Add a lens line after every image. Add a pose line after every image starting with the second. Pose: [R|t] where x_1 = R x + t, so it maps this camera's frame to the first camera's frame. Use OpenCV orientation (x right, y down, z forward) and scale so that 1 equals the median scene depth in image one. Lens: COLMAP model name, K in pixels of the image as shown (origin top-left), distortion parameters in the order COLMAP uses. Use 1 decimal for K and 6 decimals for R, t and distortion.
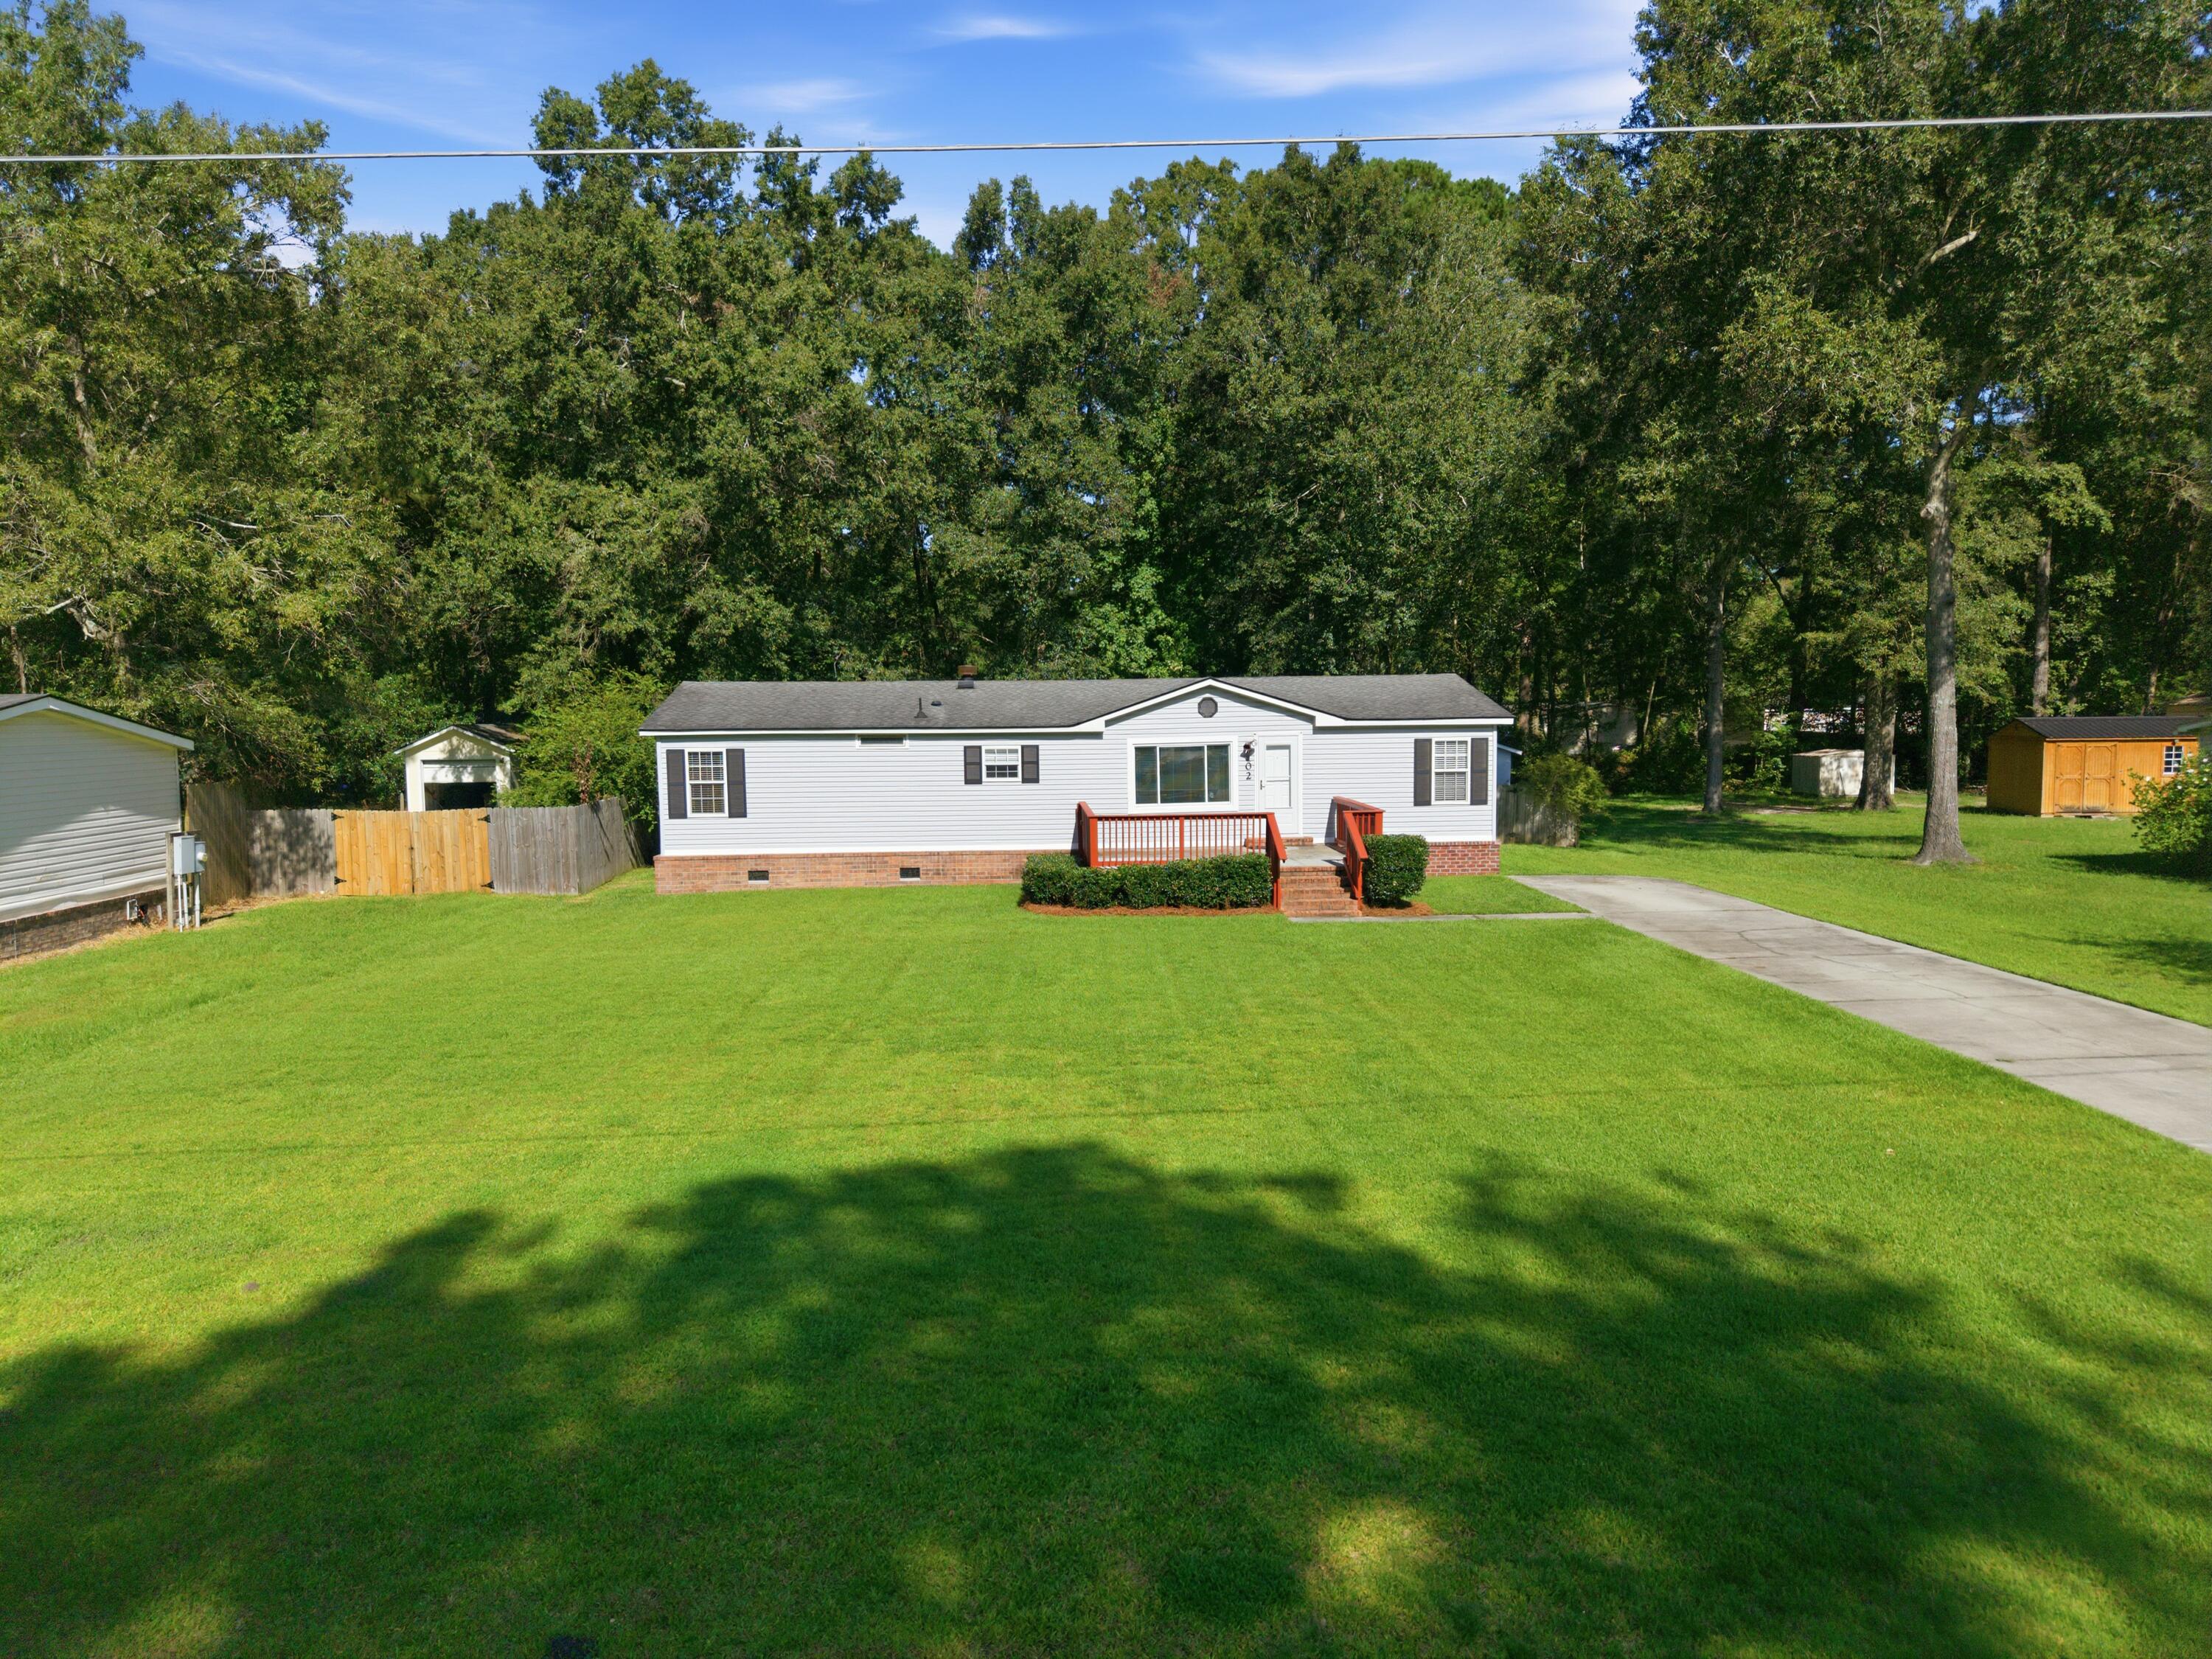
lens RADIAL K [[1482.1, 0, 1112.9], [0, 1482.1, 839.3], [0, 0, 1]] dist [0.033181, -0.036129]
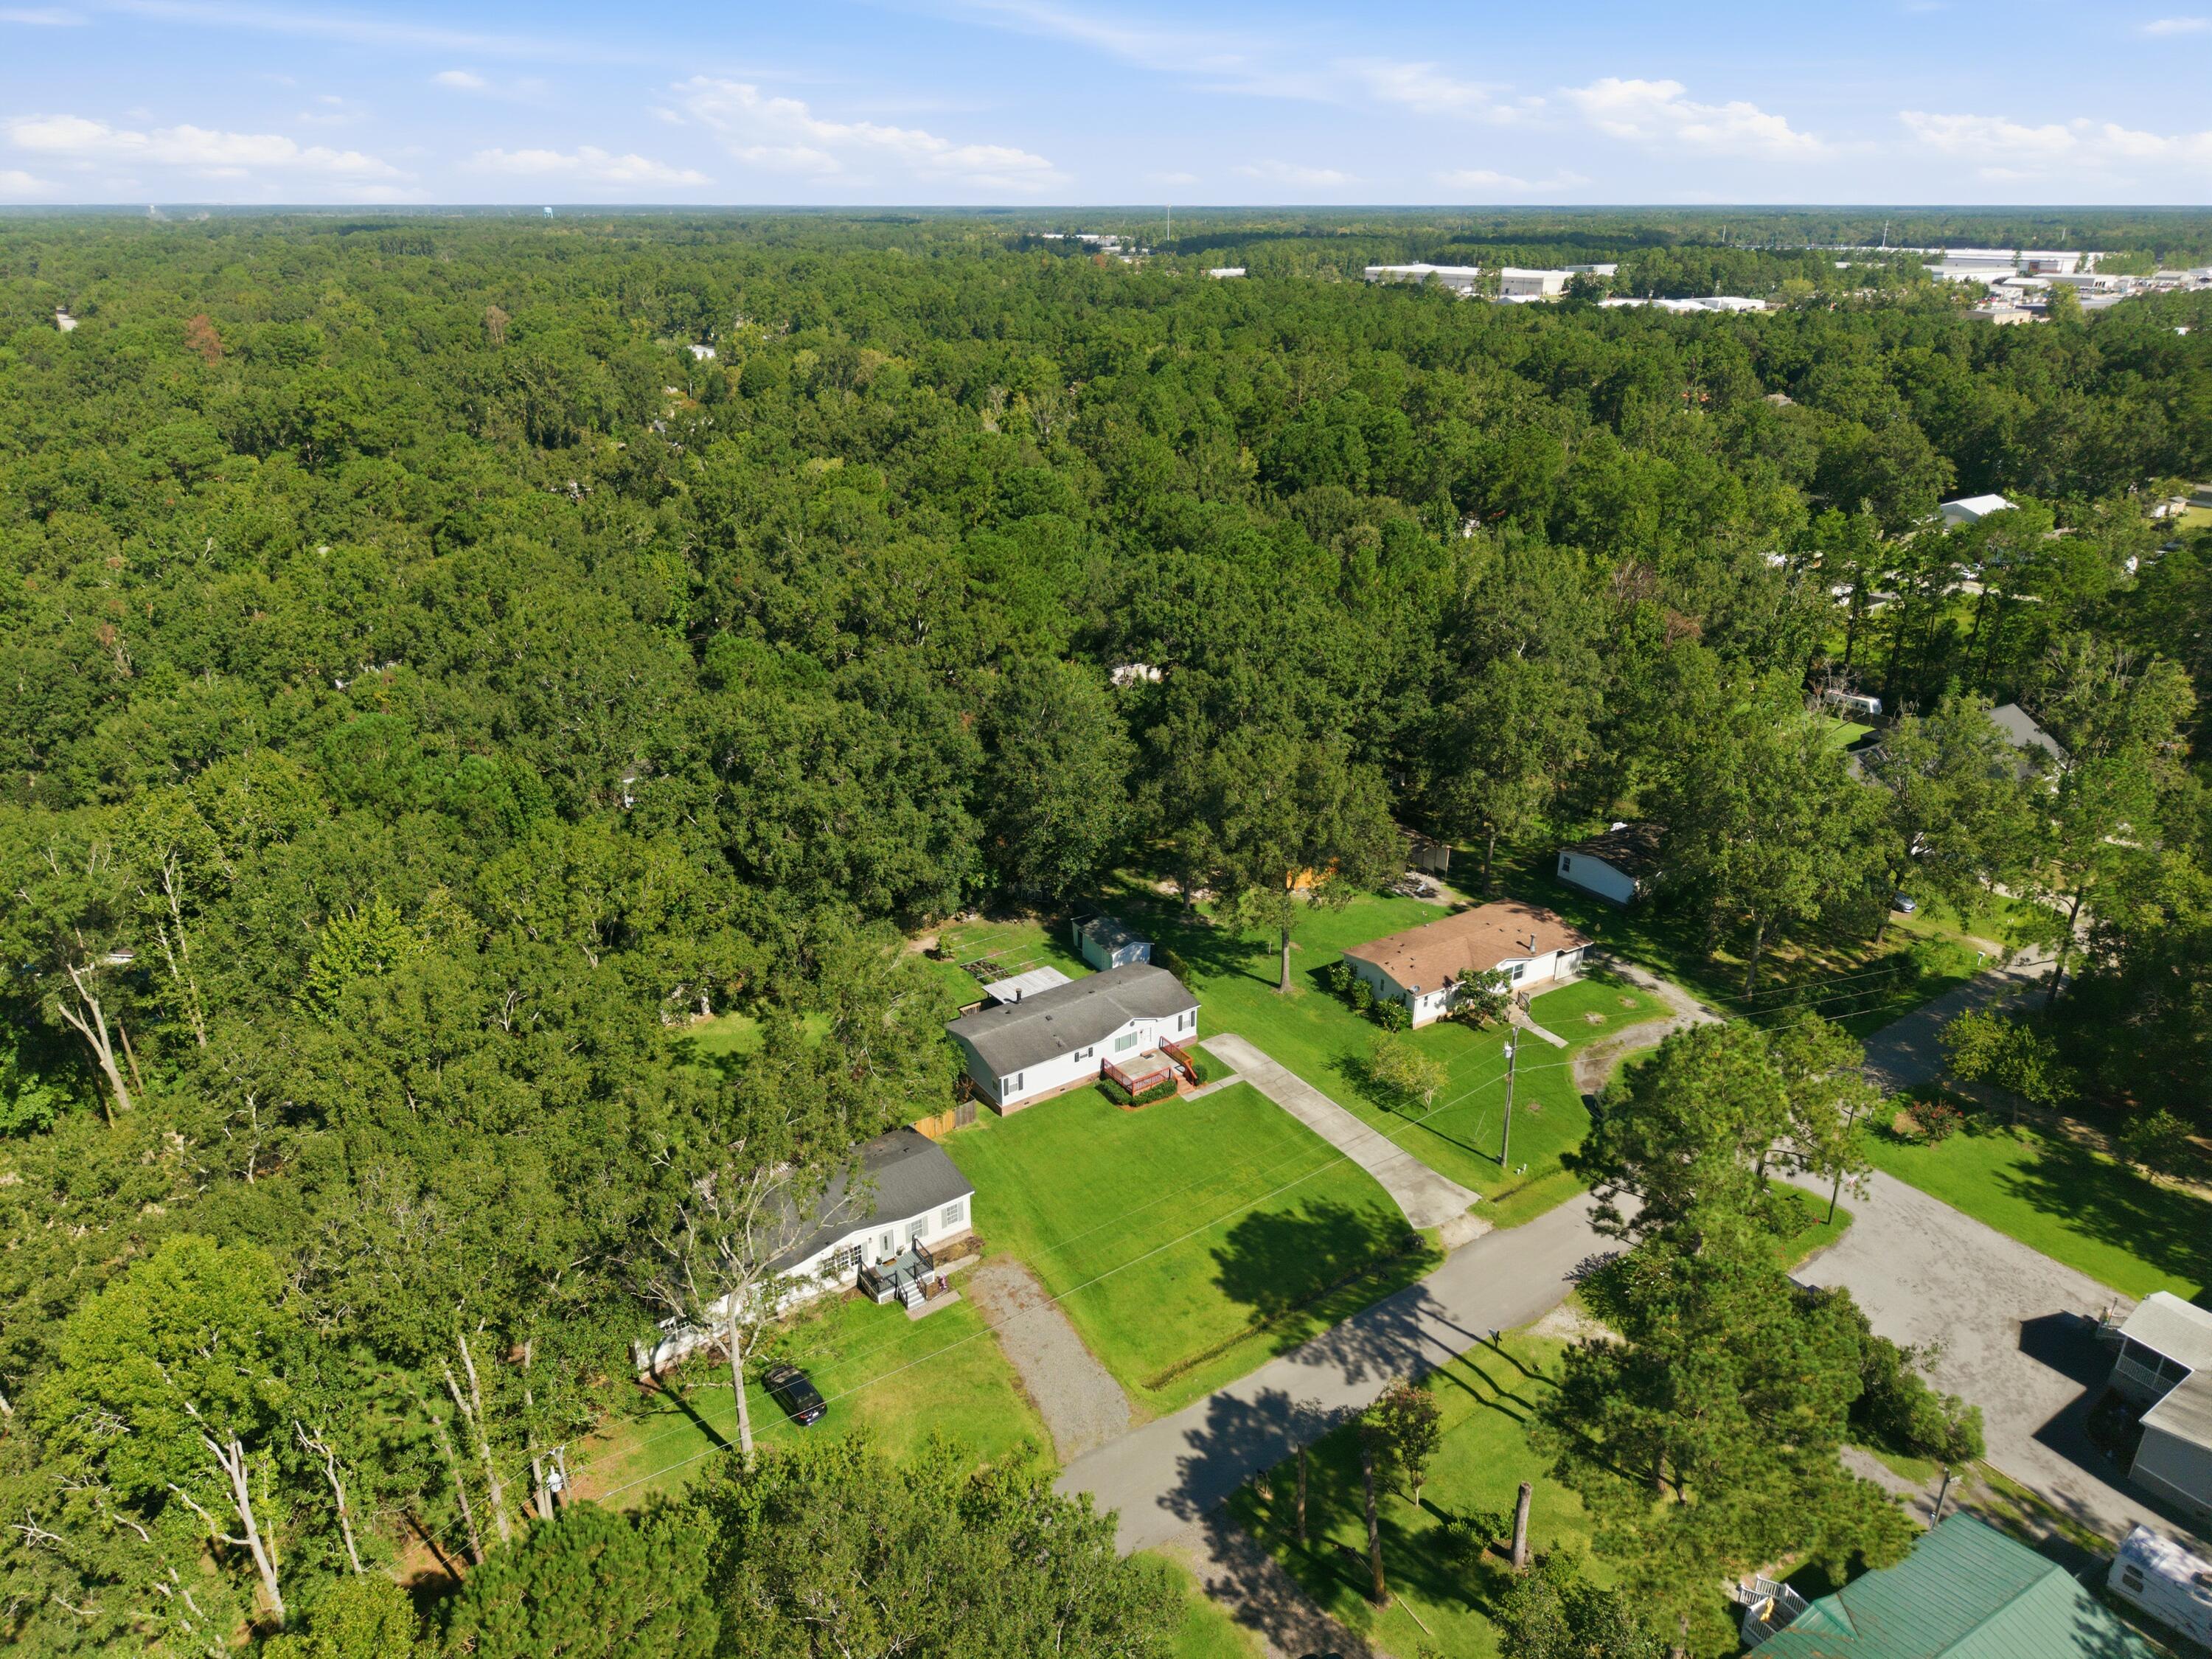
lens RADIAL K [[1482.1, 0, 1108.6], [0, 1482.1, 820.1], [0, 0, 1]] dist [0.033181, -0.036129]
pose [[0.853665, -0.180656, 0.488487, -1.635905], [0.023726, 0.950430, 0.310033, -1.660131], [-0.520282, -0.253074, 0.815635, -1.746830]]
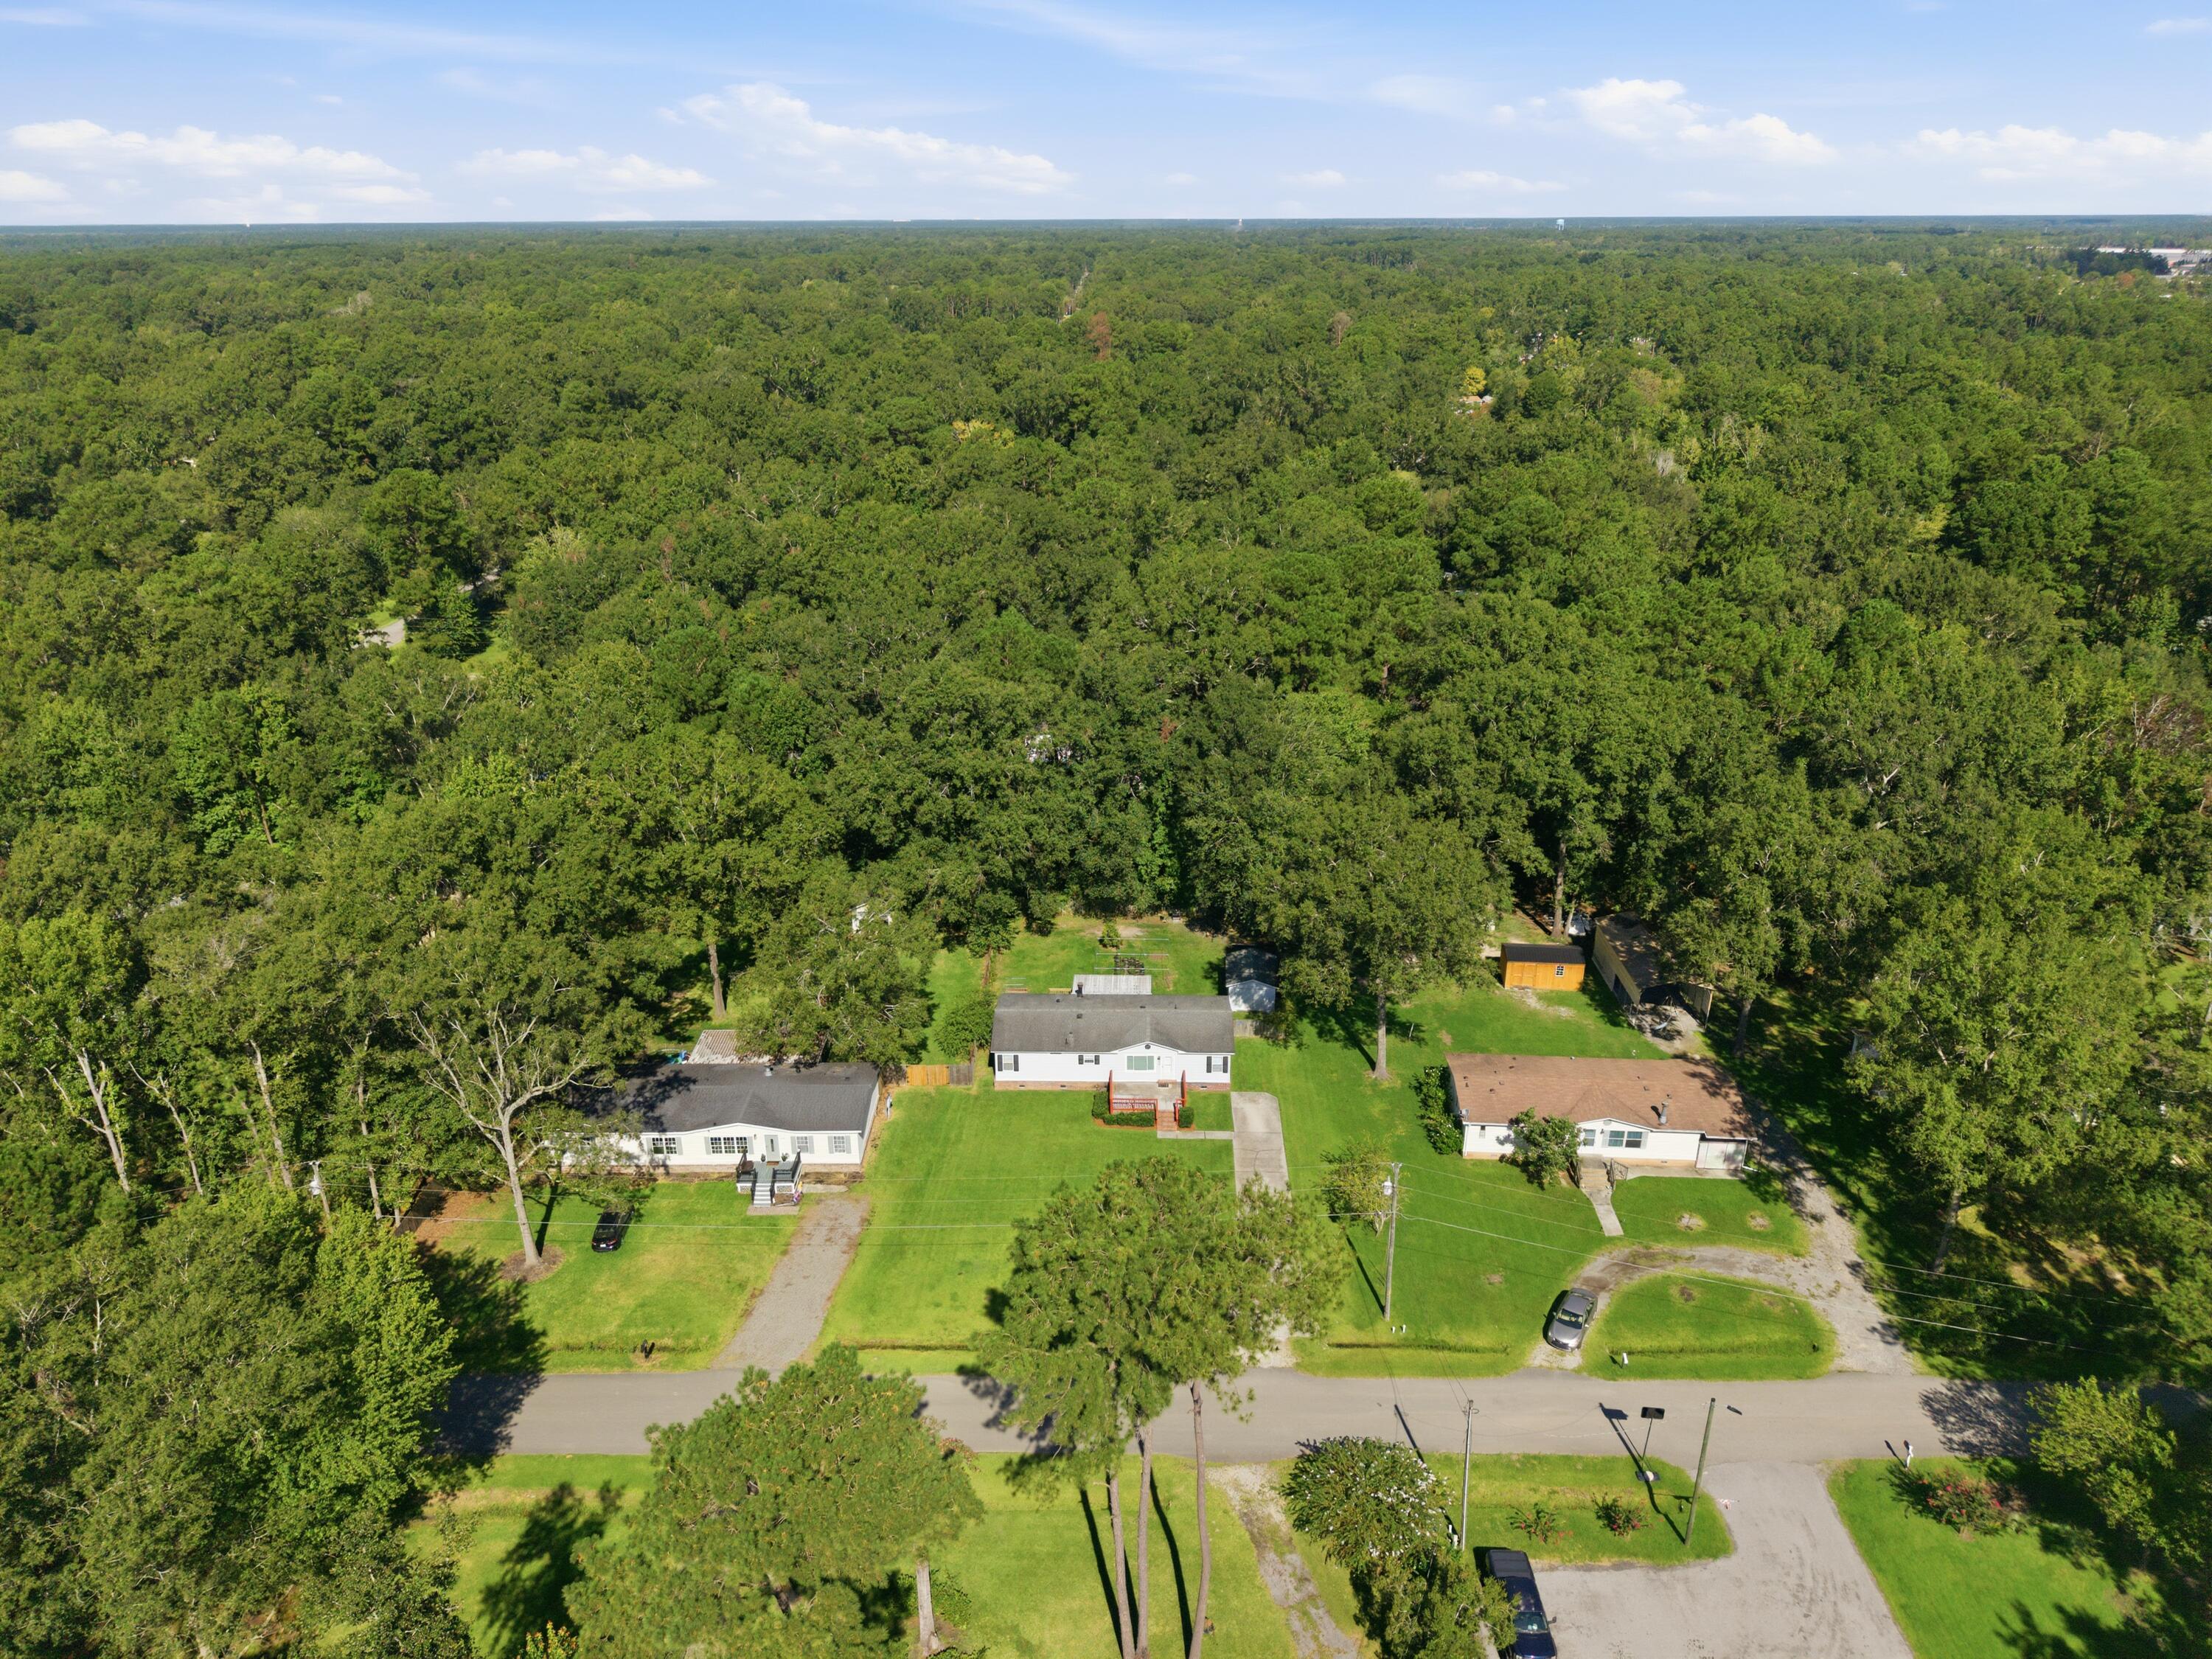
lens RADIAL K [[1482.1, 0, 1119.8], [0, 1482.1, 816.5], [0, 0, 1]] dist [0.033181, -0.036129]
pose [[0.997055, 0.042794, -0.063633, 0.199431], [-0.021682, 0.953264, 0.301359, -1.677569], [0.073555, -0.299092, 0.951385, -2.199845]]
